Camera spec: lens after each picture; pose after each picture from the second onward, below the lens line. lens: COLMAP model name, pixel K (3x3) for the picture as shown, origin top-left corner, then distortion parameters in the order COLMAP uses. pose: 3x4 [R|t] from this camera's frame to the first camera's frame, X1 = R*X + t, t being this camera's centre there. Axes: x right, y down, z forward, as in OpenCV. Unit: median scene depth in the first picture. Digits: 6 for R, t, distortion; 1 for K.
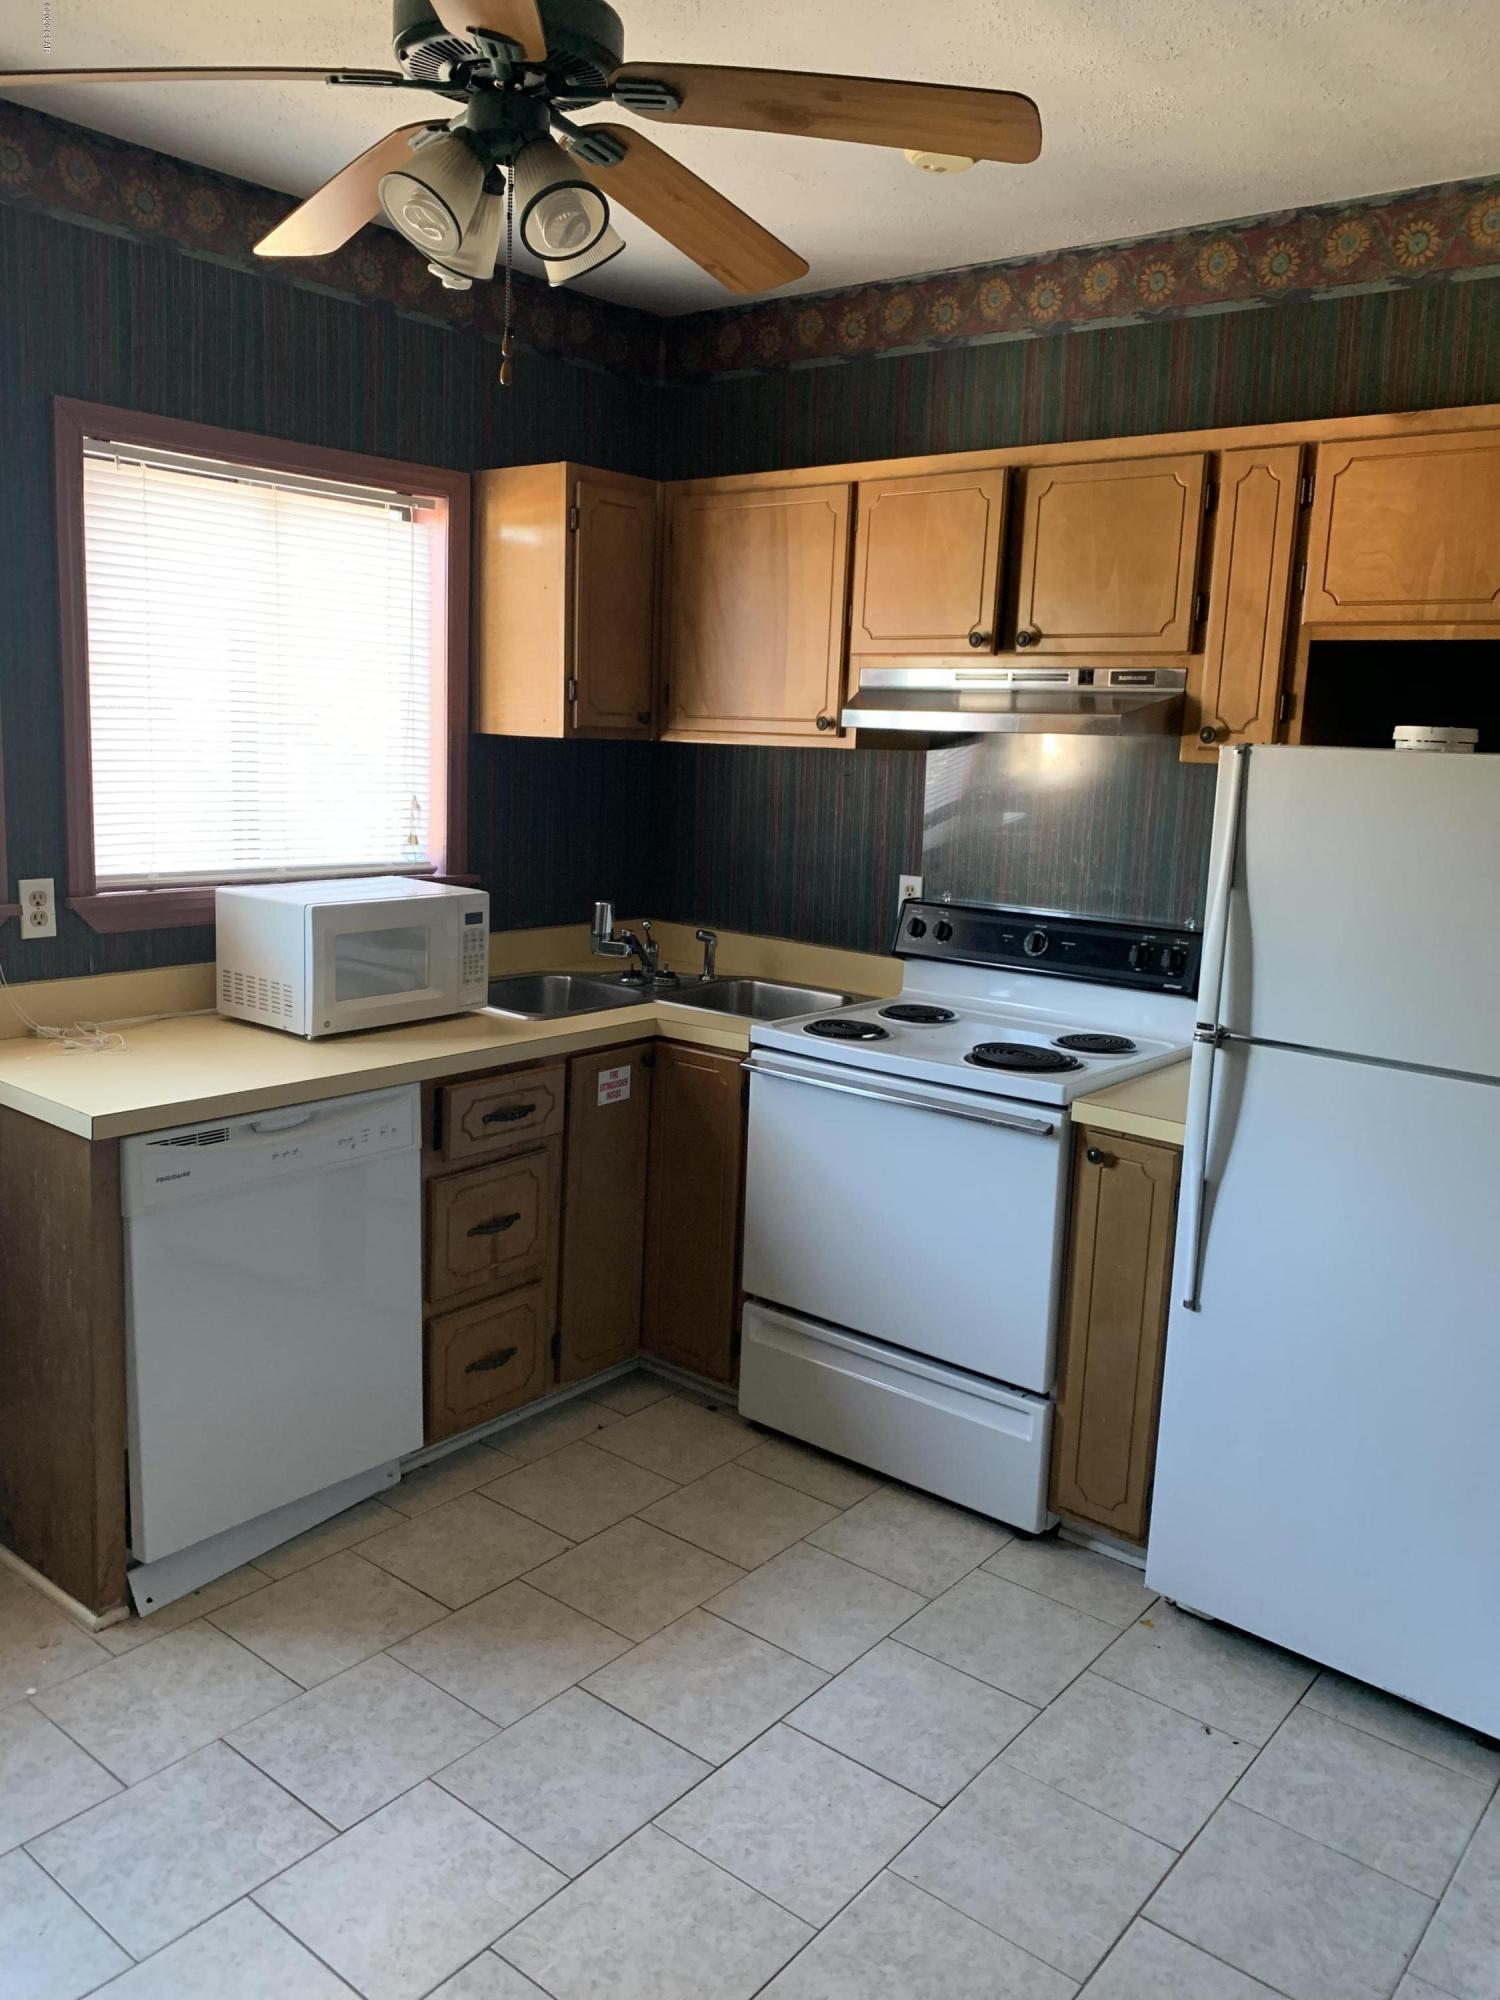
lens RADIAL K [[1515.2, 0, 748.0], [0, 1515.2, 994.6], [0, 0, 1]] dist [0.009560, -0.012398]
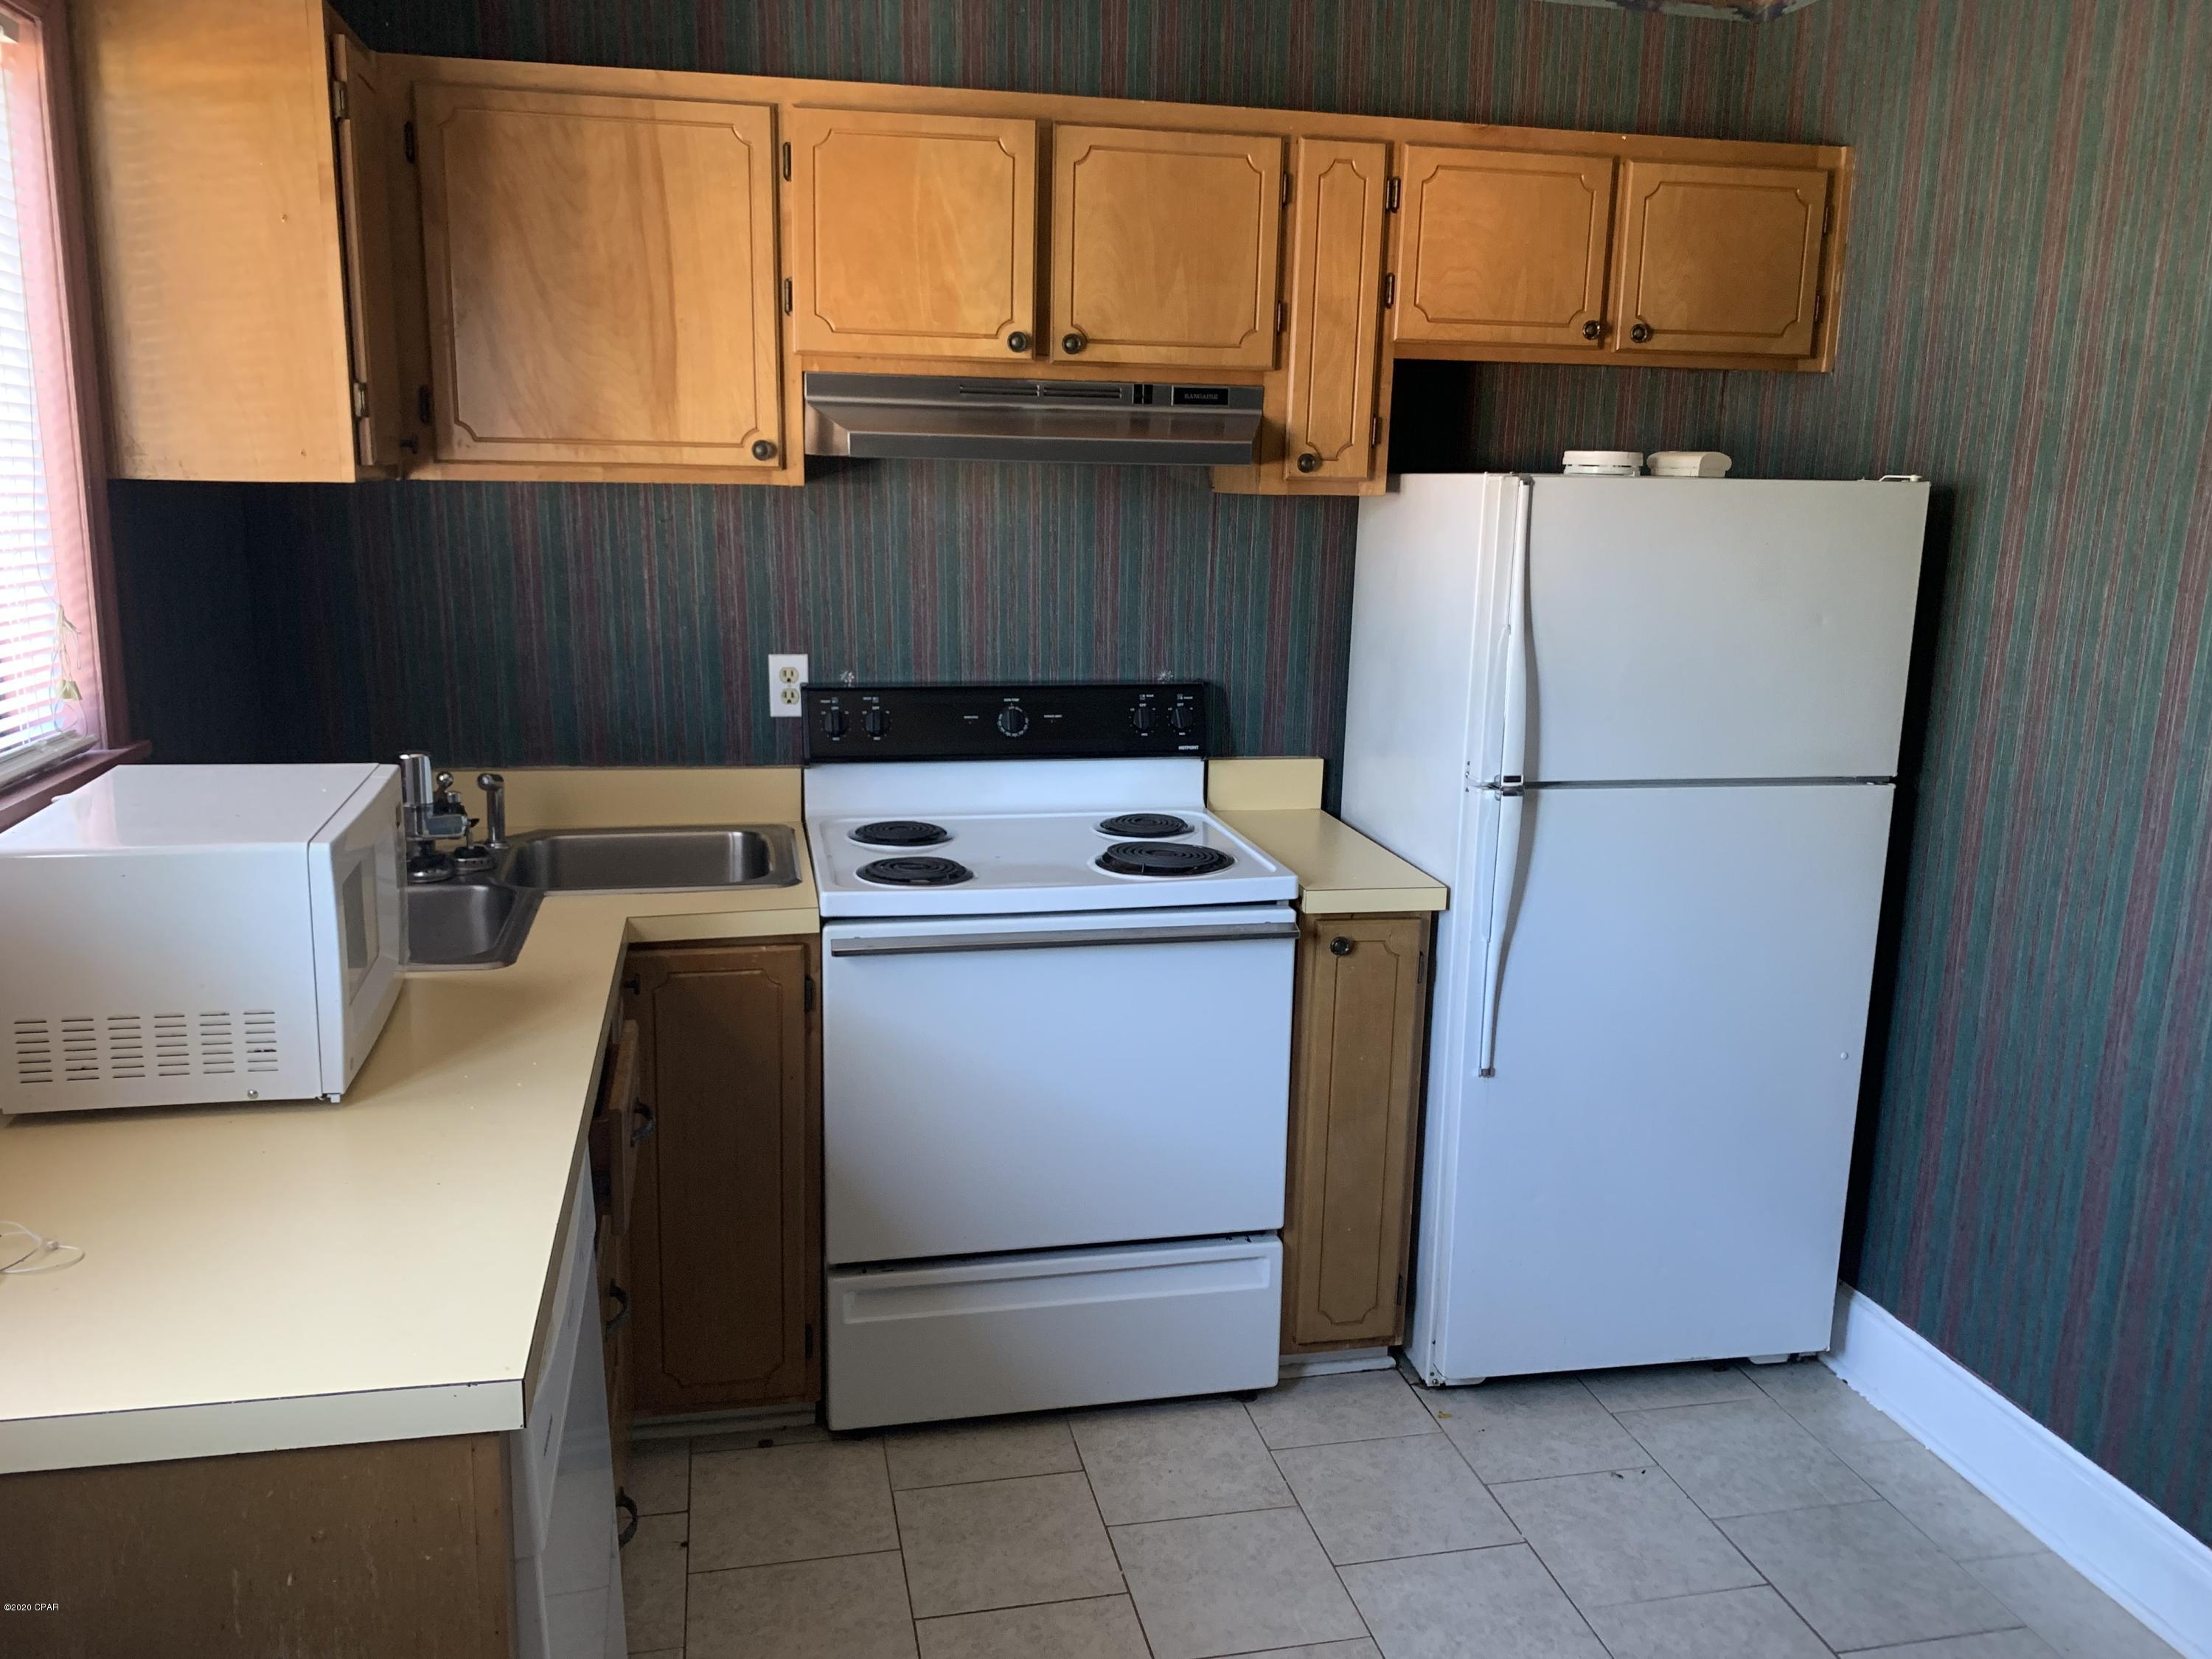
lens RADIAL K [[1726.6, 0, 1094.6], [0, 1726.6, 820.0], [0, 0, 1]] dist [0.008342, -0.017480]
pose [[0.624707, -0.185348, 0.758543, -0.571089], [0.139281, 0.982292, 0.125315, -0.104869], [-0.768337, 0.027365, 0.639460, 0.435074]]
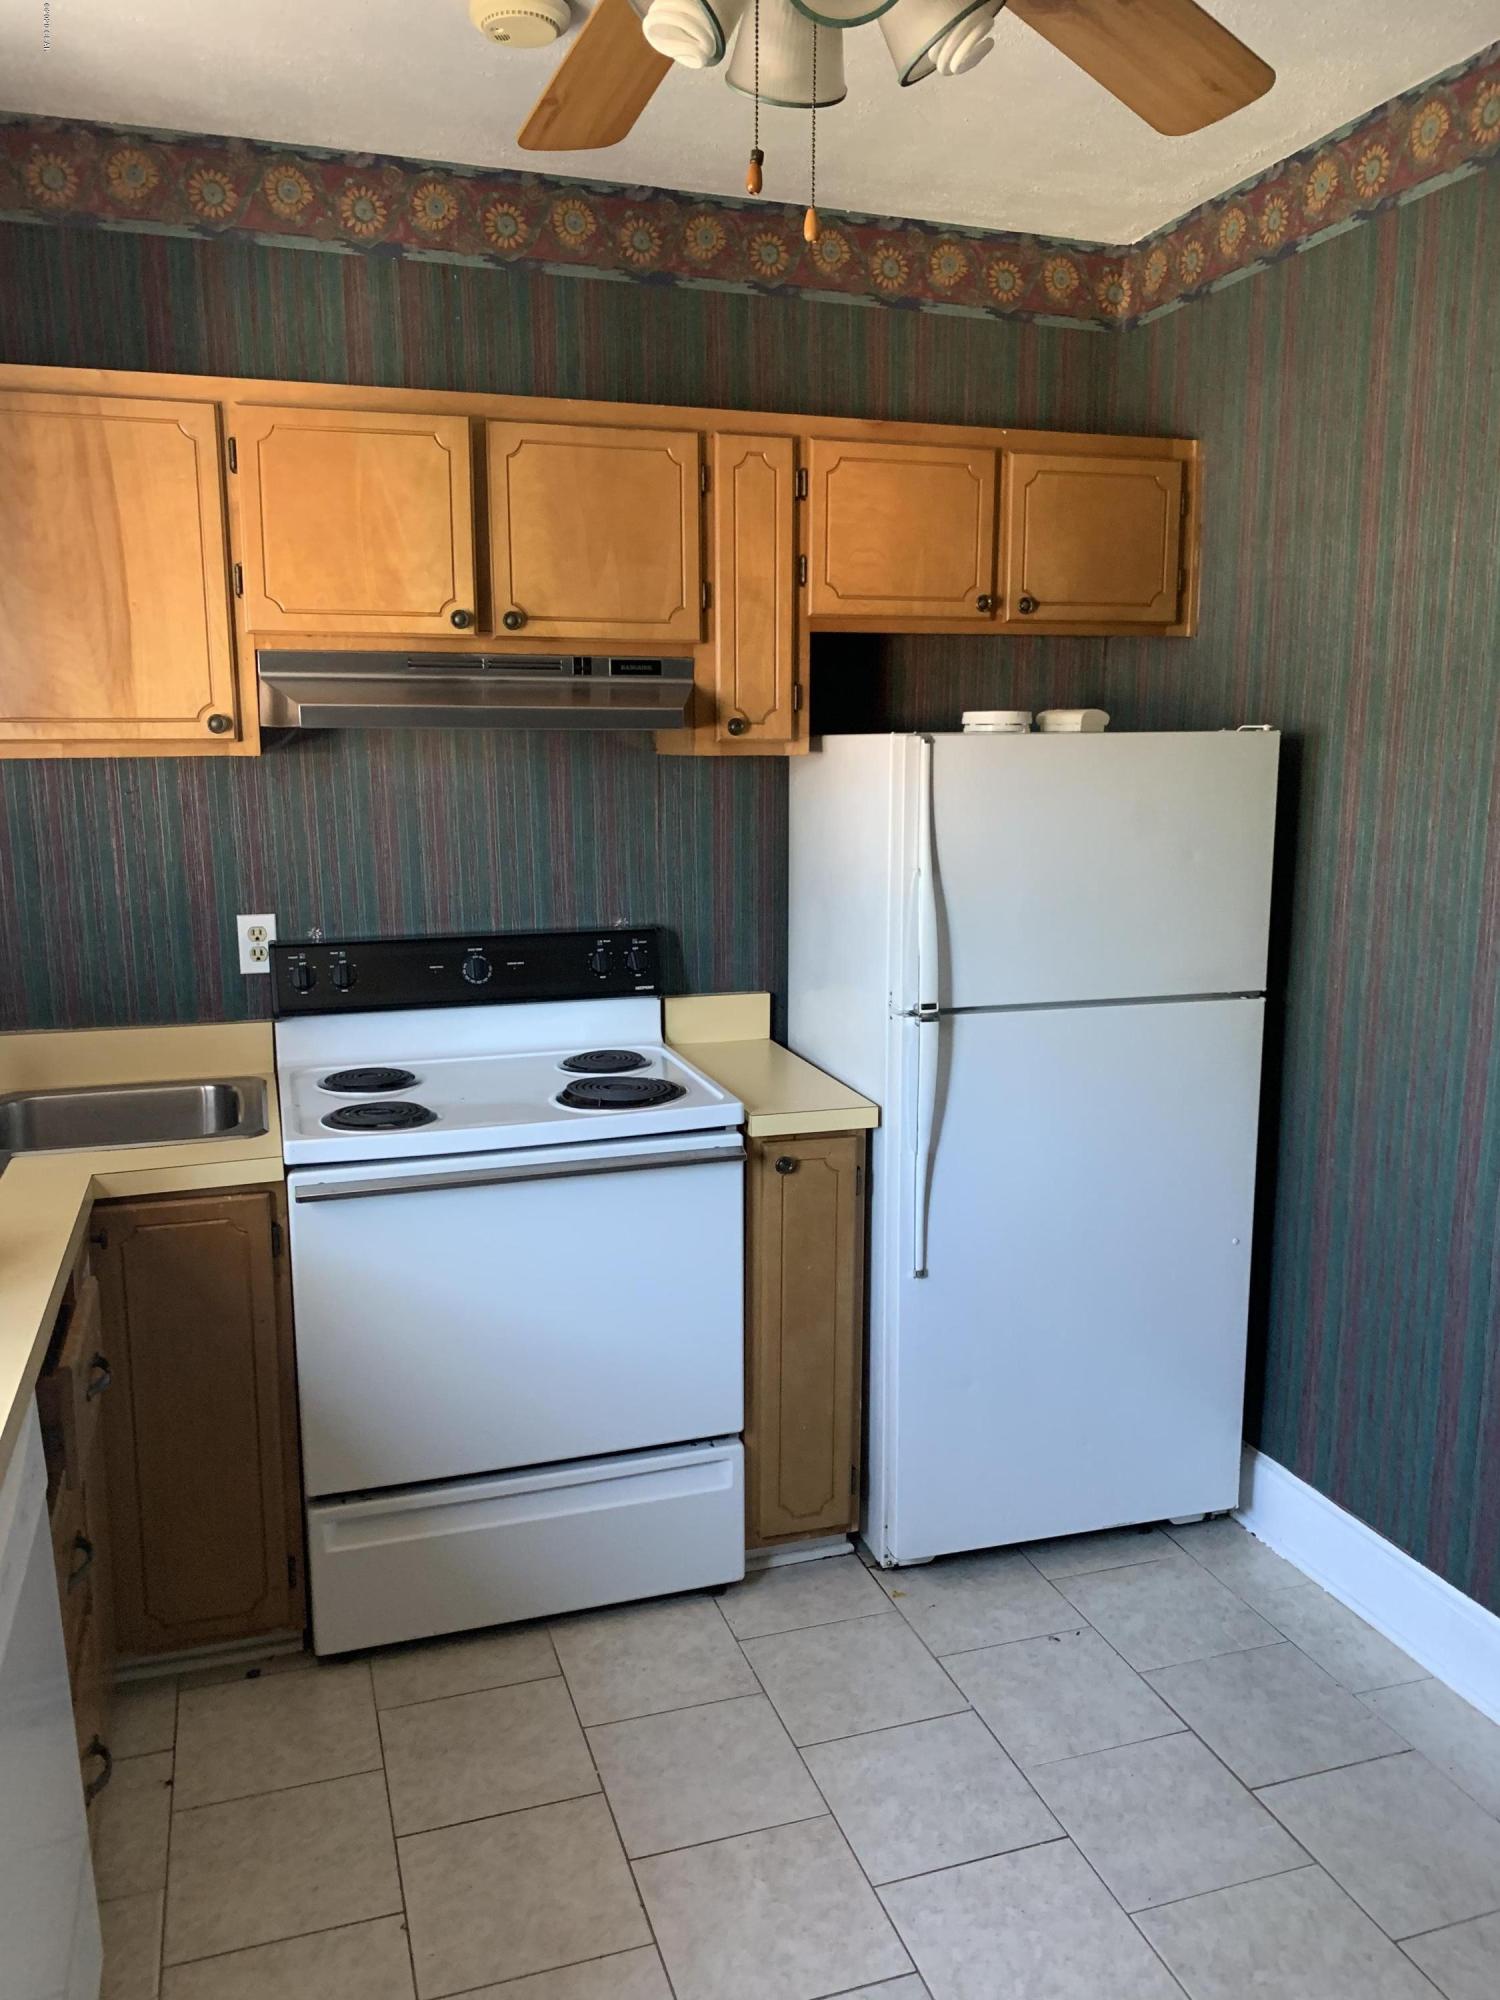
lens RADIAL K [[1561.1, 0, 760.4], [0, 1561.1, 987.3], [0, 0, 1]] dist [0.008342, -0.017480]
pose [[0.536163, -0.178269, 0.825075, -0.537008], [0.166956, 0.980531, 0.103364, -0.102216], [-0.827439, 0.082331, 0.555488, 0.424310]]
